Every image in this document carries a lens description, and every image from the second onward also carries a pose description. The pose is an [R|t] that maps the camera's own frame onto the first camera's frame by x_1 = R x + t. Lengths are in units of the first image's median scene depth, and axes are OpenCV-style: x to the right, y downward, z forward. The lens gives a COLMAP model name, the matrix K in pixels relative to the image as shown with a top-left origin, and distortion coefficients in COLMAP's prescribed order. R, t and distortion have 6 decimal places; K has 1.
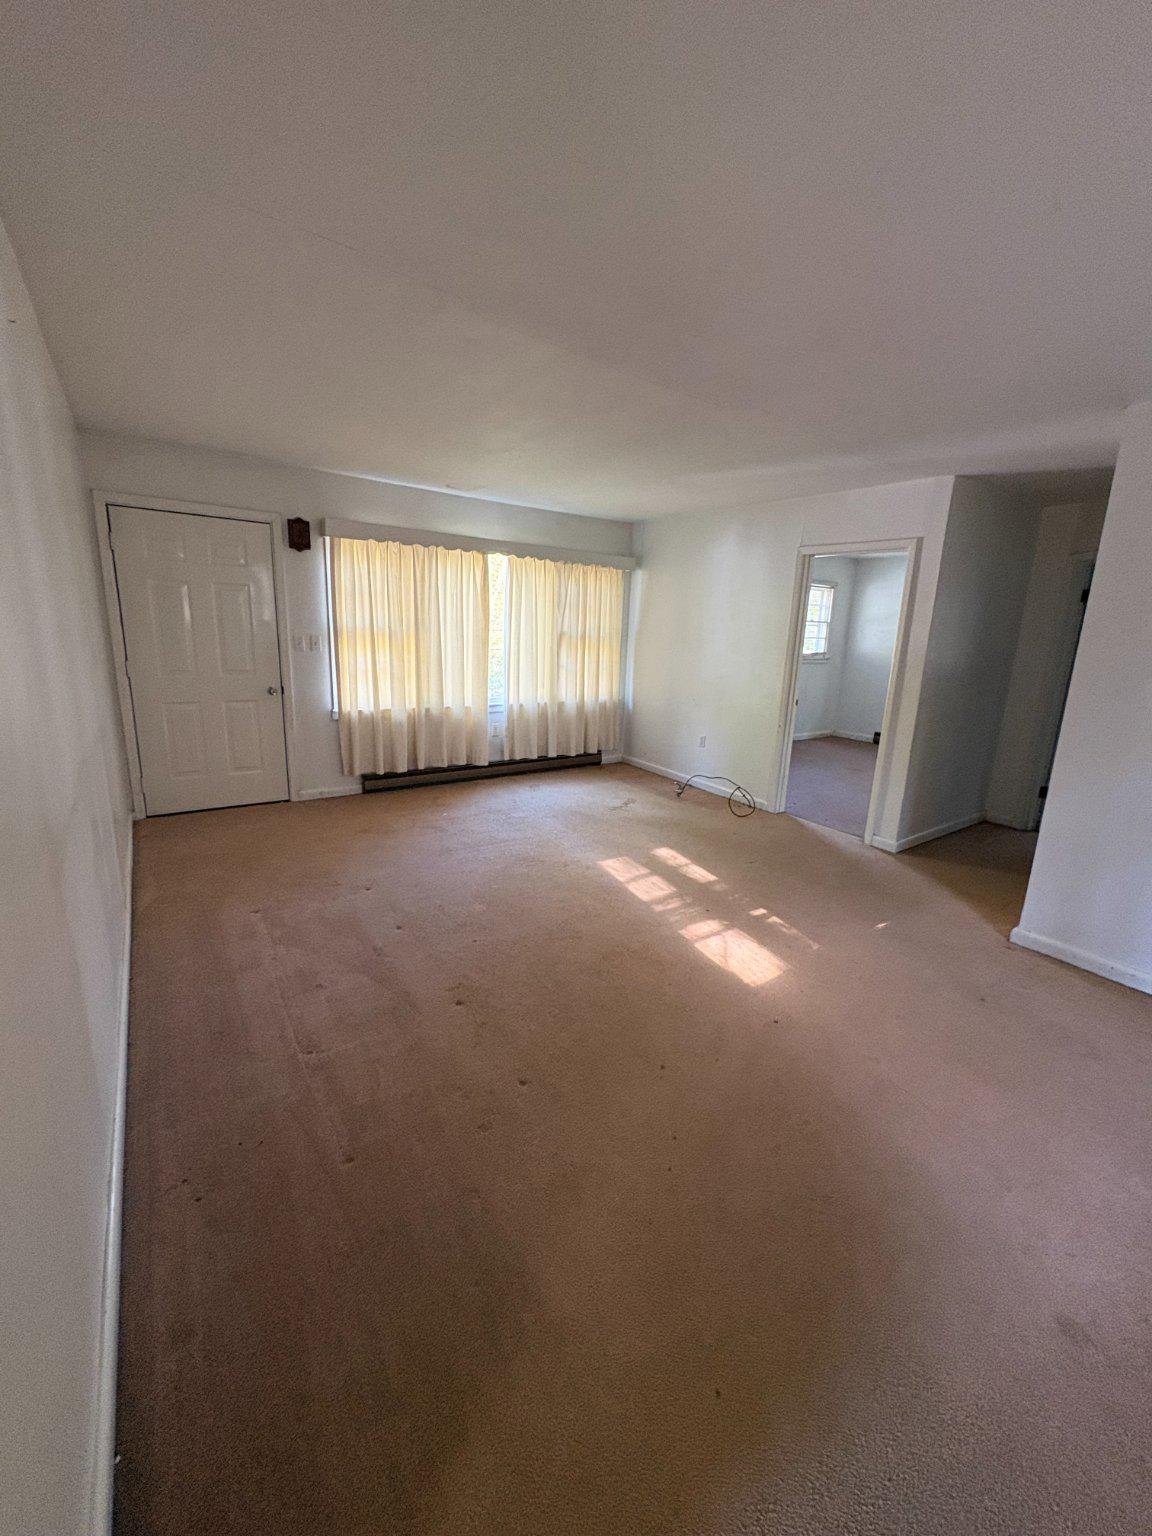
lens RADIAL K [[607.7, 0, 585.7], [0, 607.7, 768.5], [0, 0, 1]] dist [0.001470, 0.000499]
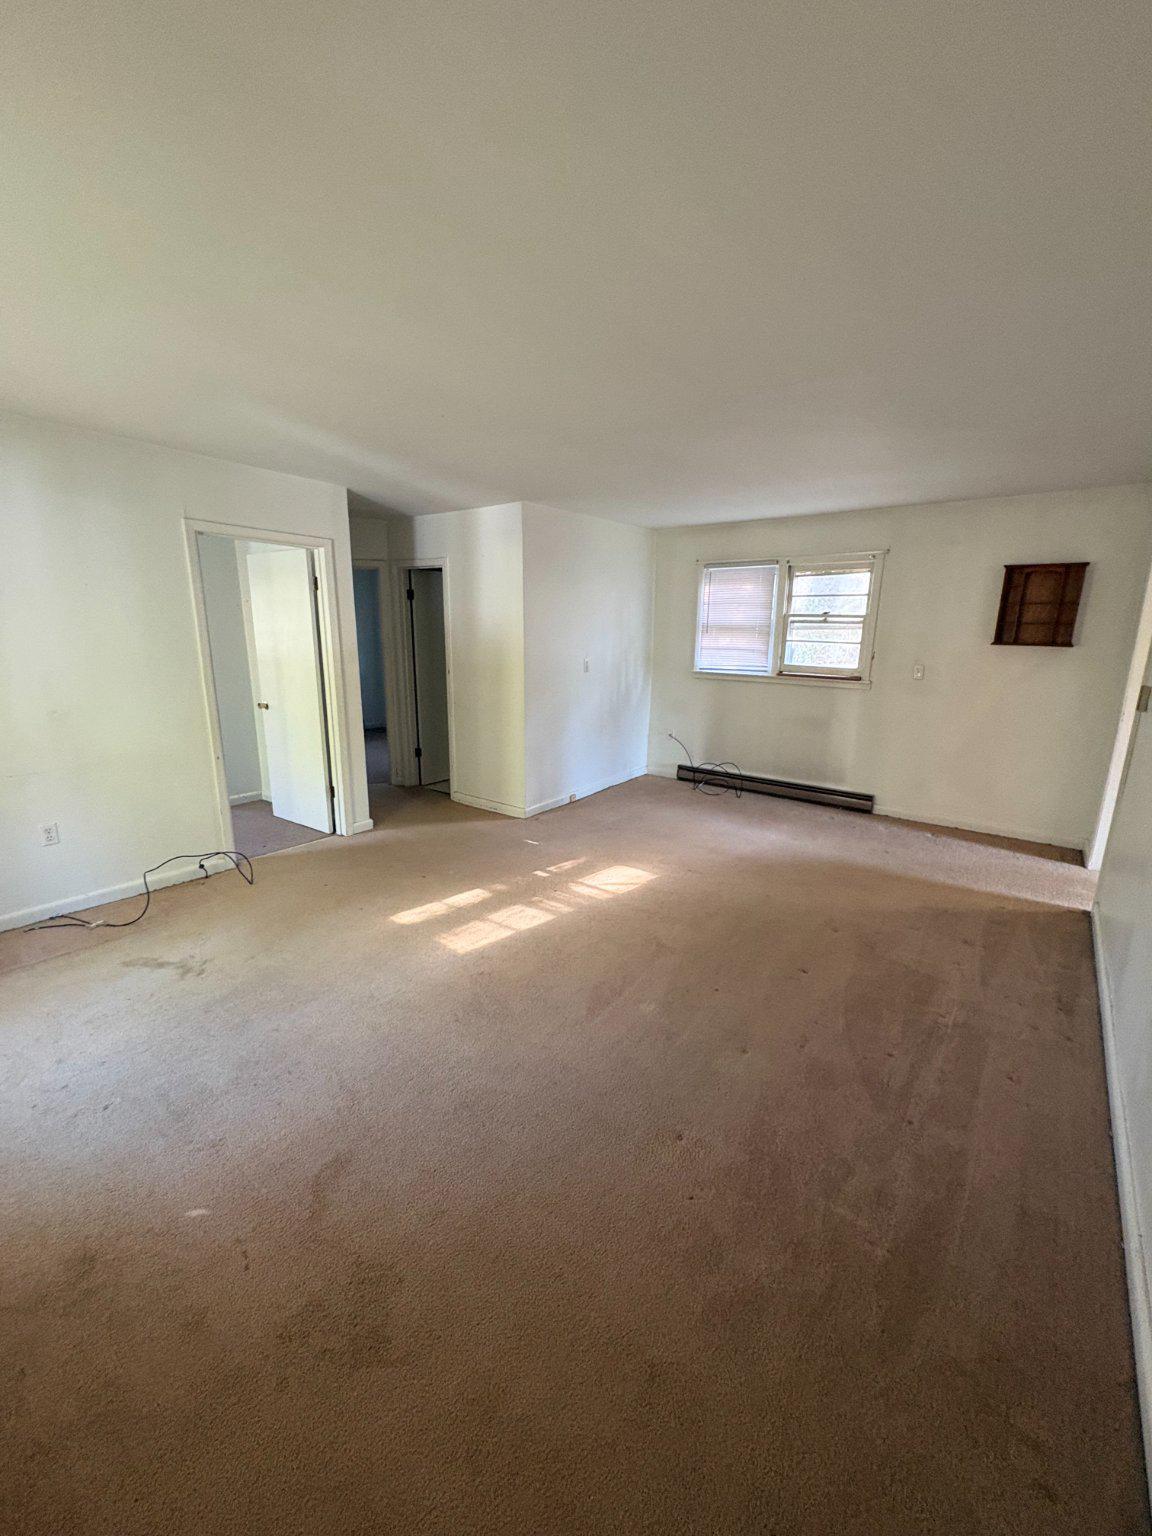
lens RADIAL K [[607.7, 0, 573.5], [0, 607.7, 767.0], [0, 0, 1]] dist [0.001470, 0.000499]
pose [[-0.286720, -0.257269, 0.922824, -0.500201], [0.196343, 0.927040, 0.319448, -0.209313], [-0.937678, 0.272782, -0.215288, 0.733570]]
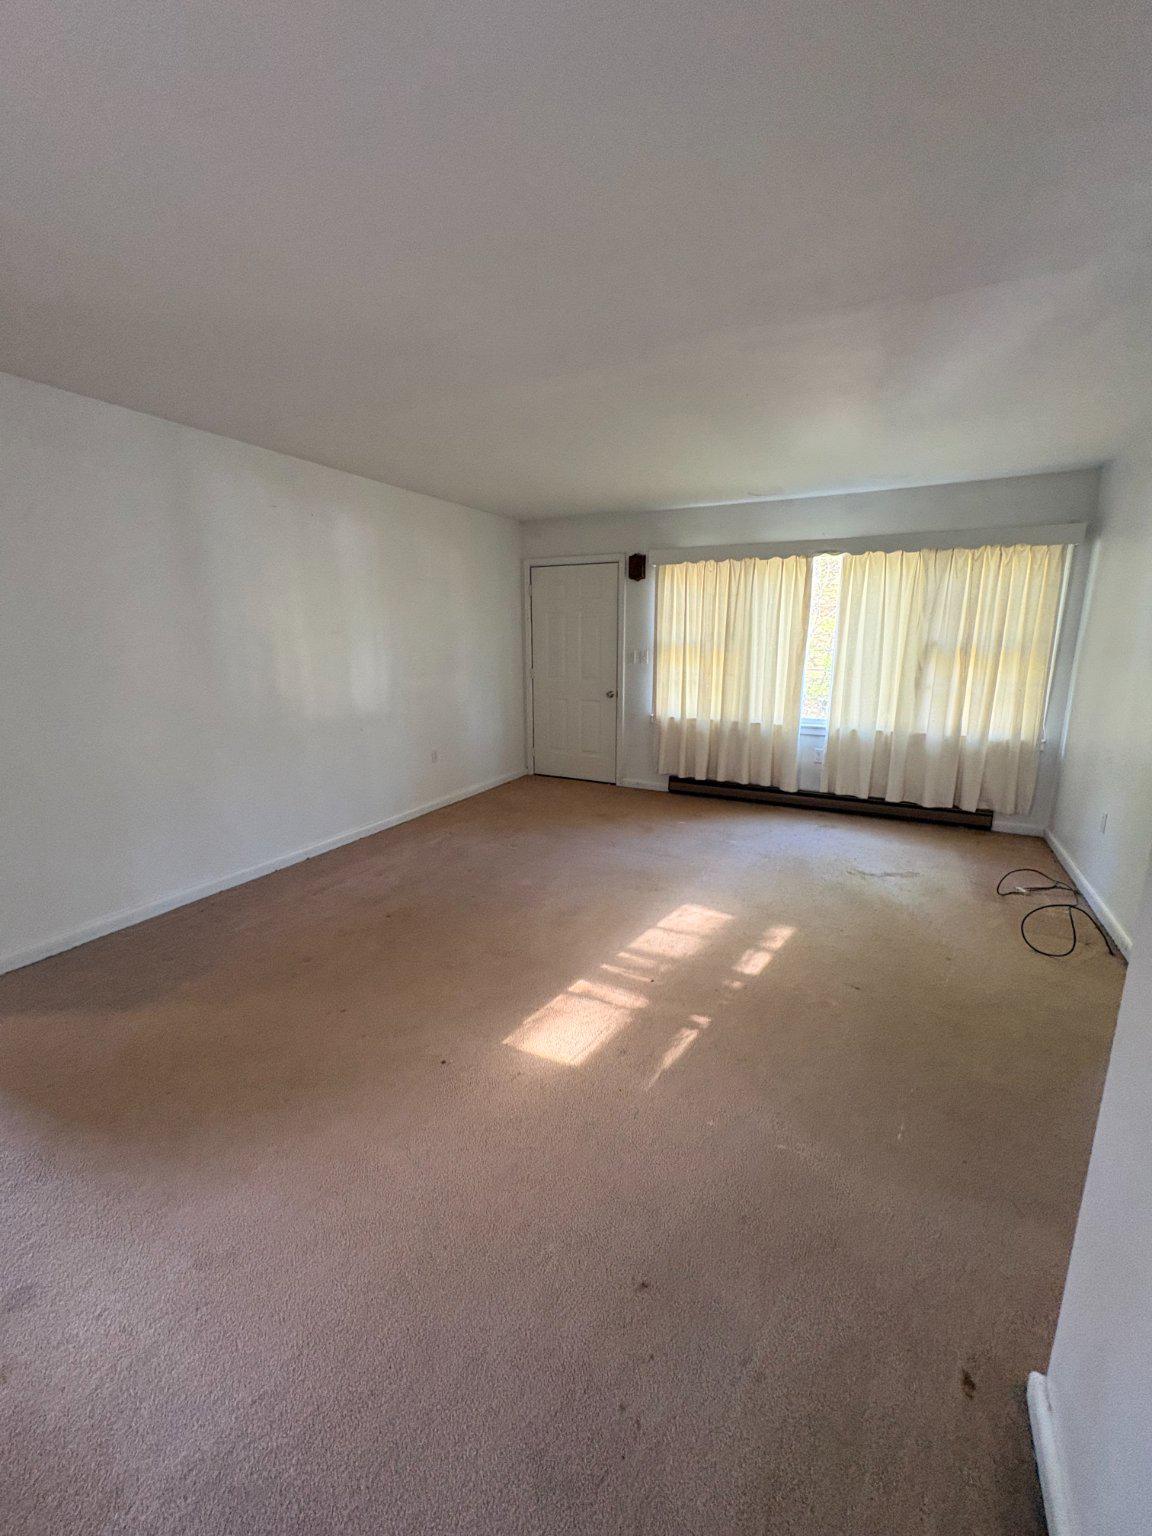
lens RADIAL K [[607.7, 0, 583.1], [0, 607.7, 763.4], [0, 0, 1]] dist [0.001470, 0.000499]
pose [[0.470952, 0.144938, -0.870171, 0.510335], [-0.184713, 0.980746, 0.063386, -0.051109], [0.862604, 0.130880, 0.488657, 0.320879]]
